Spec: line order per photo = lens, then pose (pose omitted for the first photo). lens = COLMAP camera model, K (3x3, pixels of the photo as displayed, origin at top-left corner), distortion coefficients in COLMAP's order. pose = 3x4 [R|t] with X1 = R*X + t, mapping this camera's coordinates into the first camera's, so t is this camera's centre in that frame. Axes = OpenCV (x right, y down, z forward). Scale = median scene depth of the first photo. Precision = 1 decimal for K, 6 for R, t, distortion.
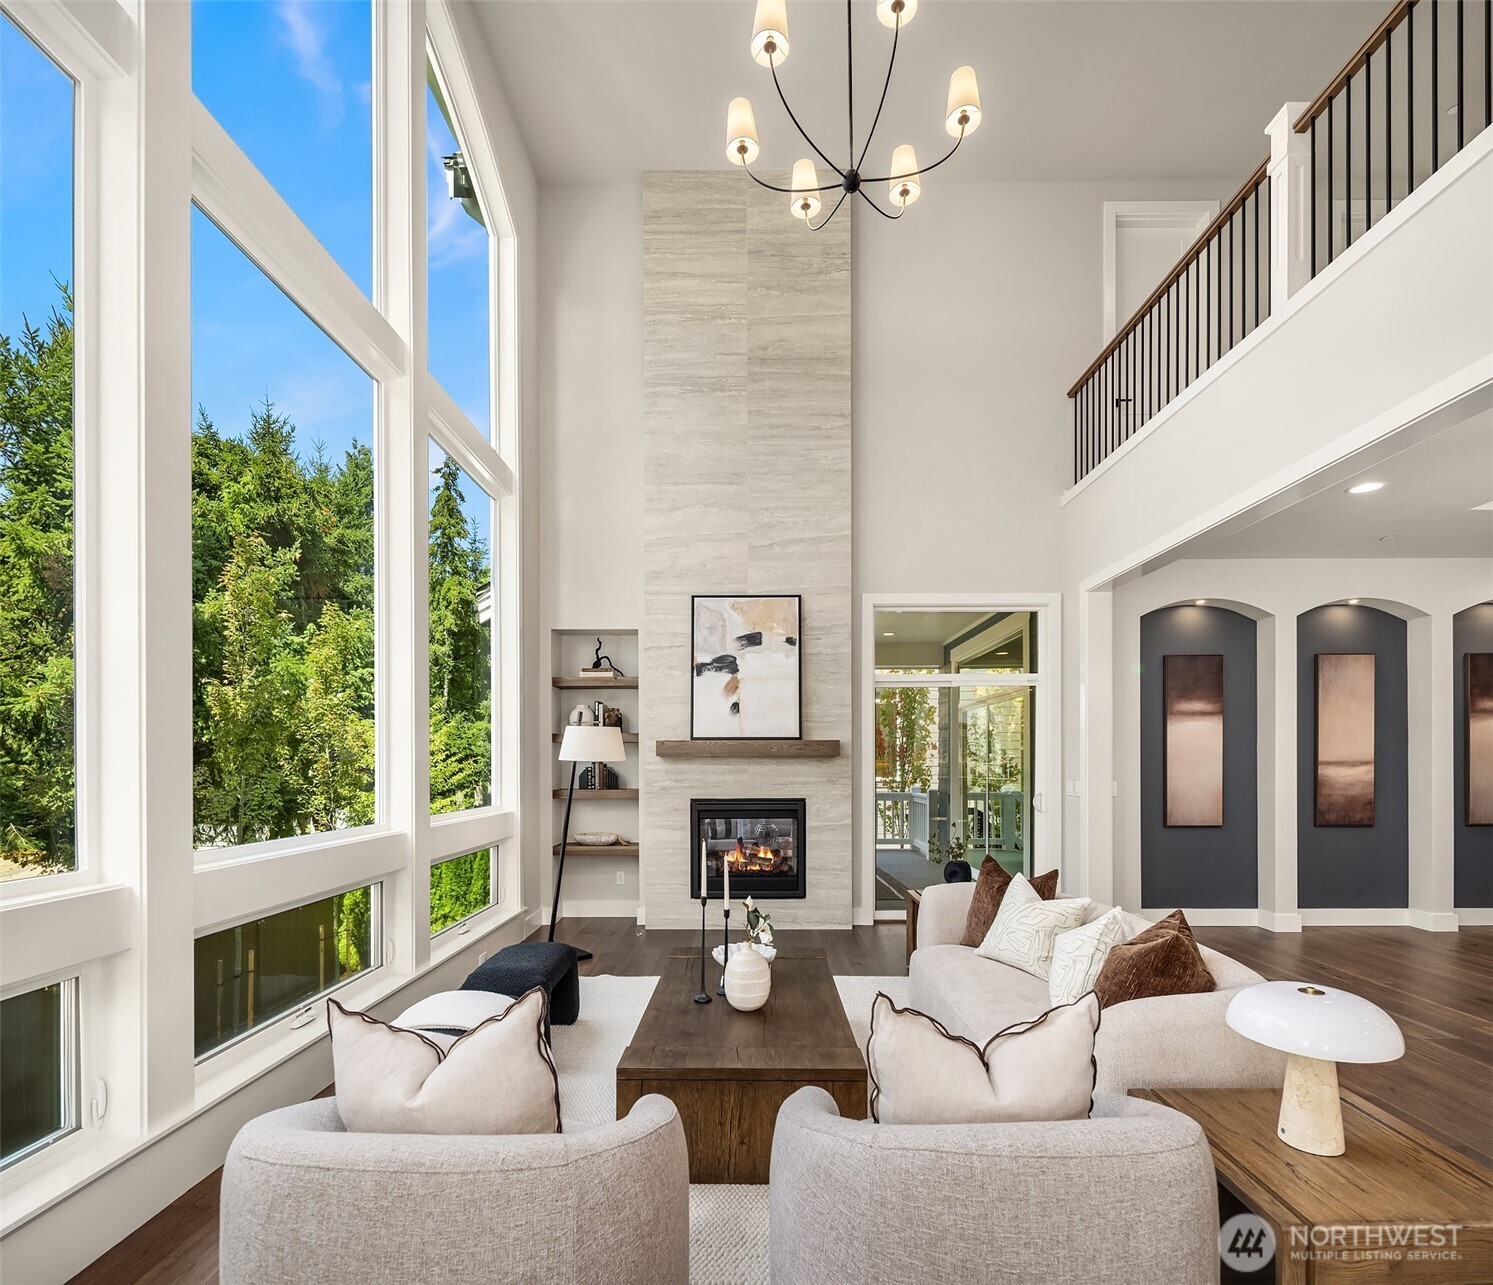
lens RADIAL K [[741.4, 0, 746.5], [0, 741.4, 642.5], [0, 0, 1]] dist [-0.002420, -0.000192]
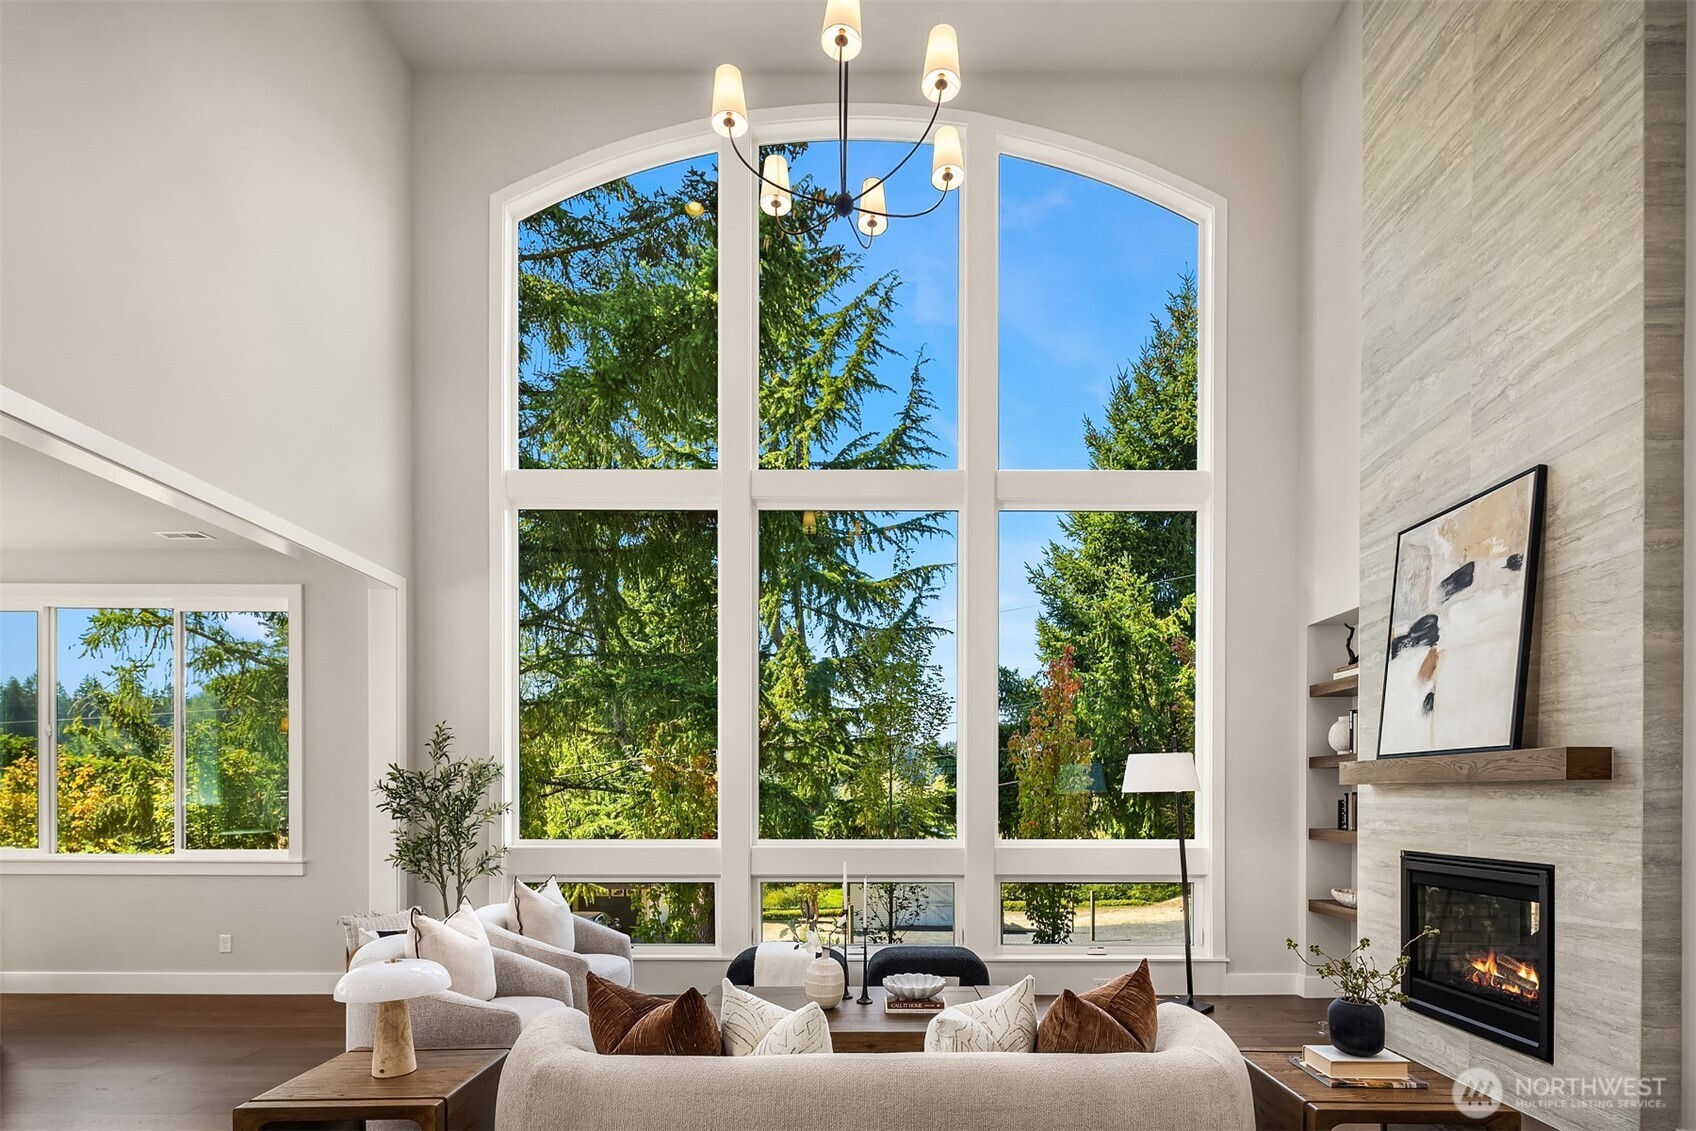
lens RADIAL K [[795.8, 0, 849.7], [0, 795.8, 652.5], [0, 0, 1]] dist [-0.012552, -0.000454]
pose [[0.009693, -0.174473, -0.984614, 0.595392], [0.157201, 0.972683, -0.170811, 0.081835], [0.987519, -0.153127, 0.036856, 0.505017]]
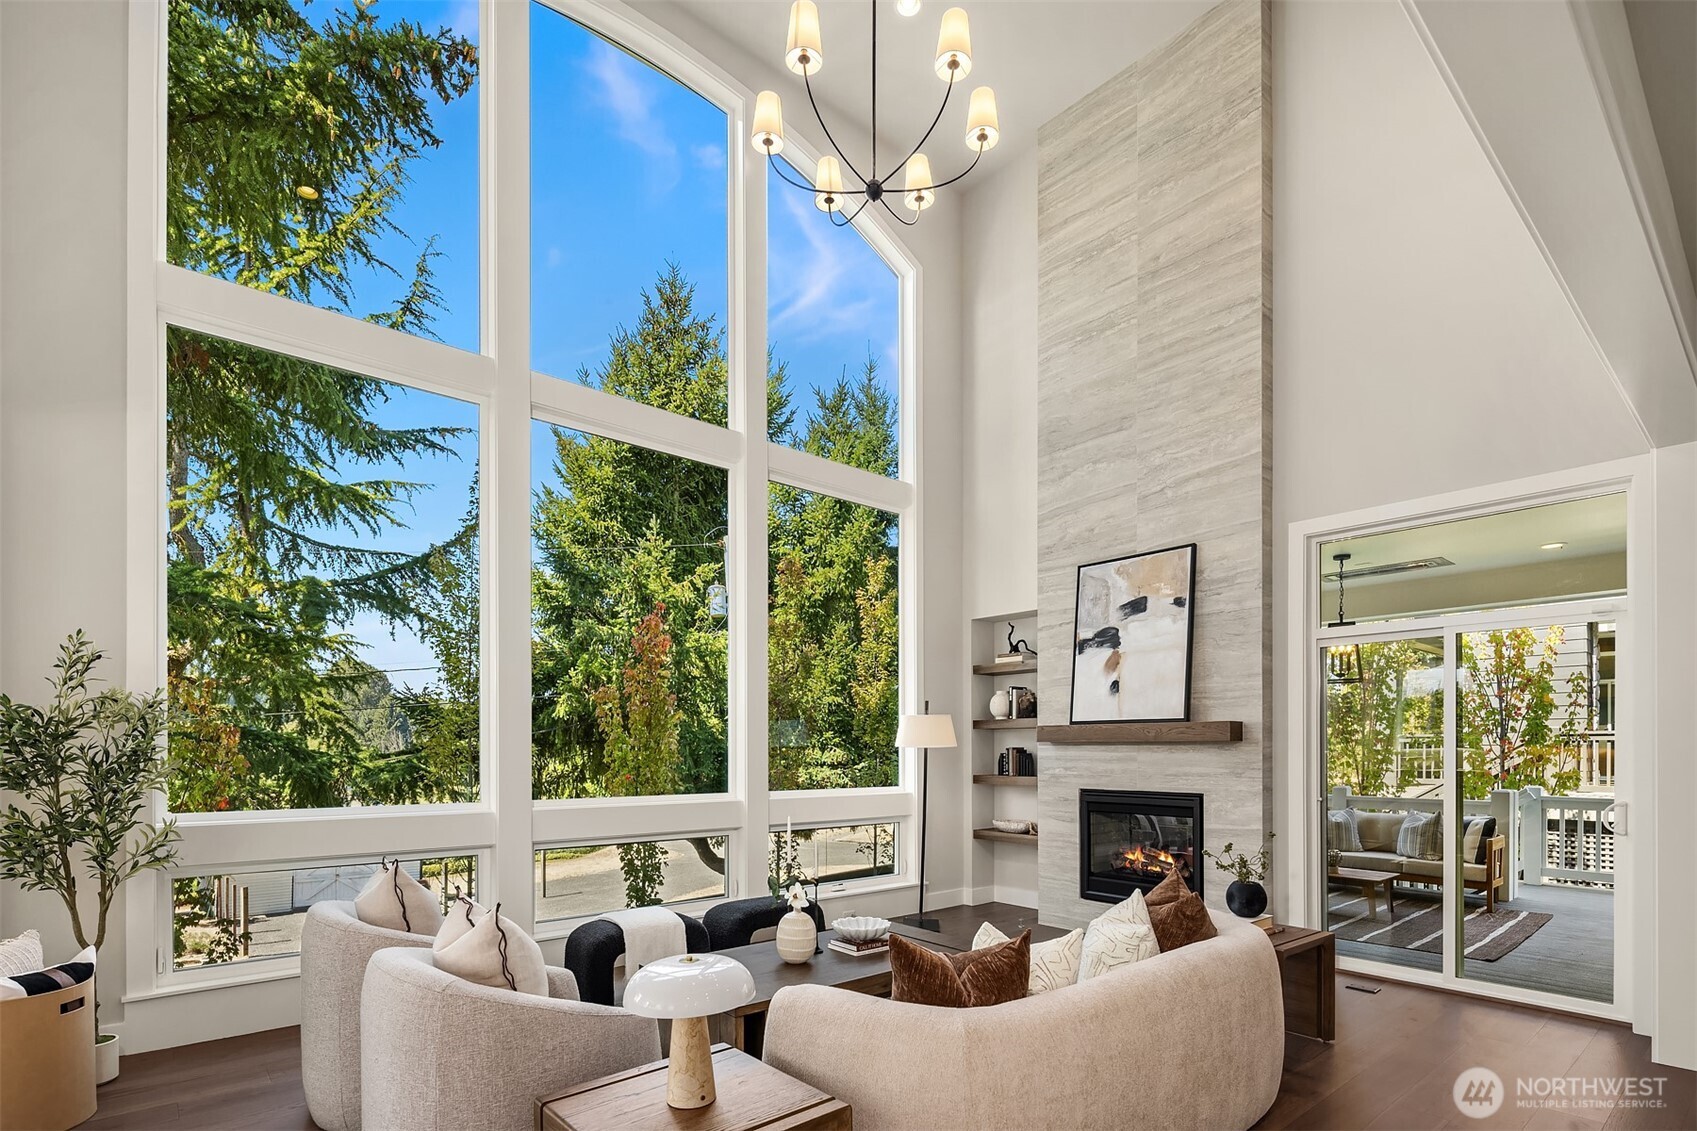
lens RADIAL K [[800.9, 0, 814.1], [0, 800.9, 591.3], [0, 0, 1]] dist [-0.012960, -0.000345]
pose [[0.636192, -0.145064, -0.757771, 0.478885], [0.121197, 0.988762, -0.087532, 0.015105], [0.761952, -0.036153, 0.646623, 0.112354]]
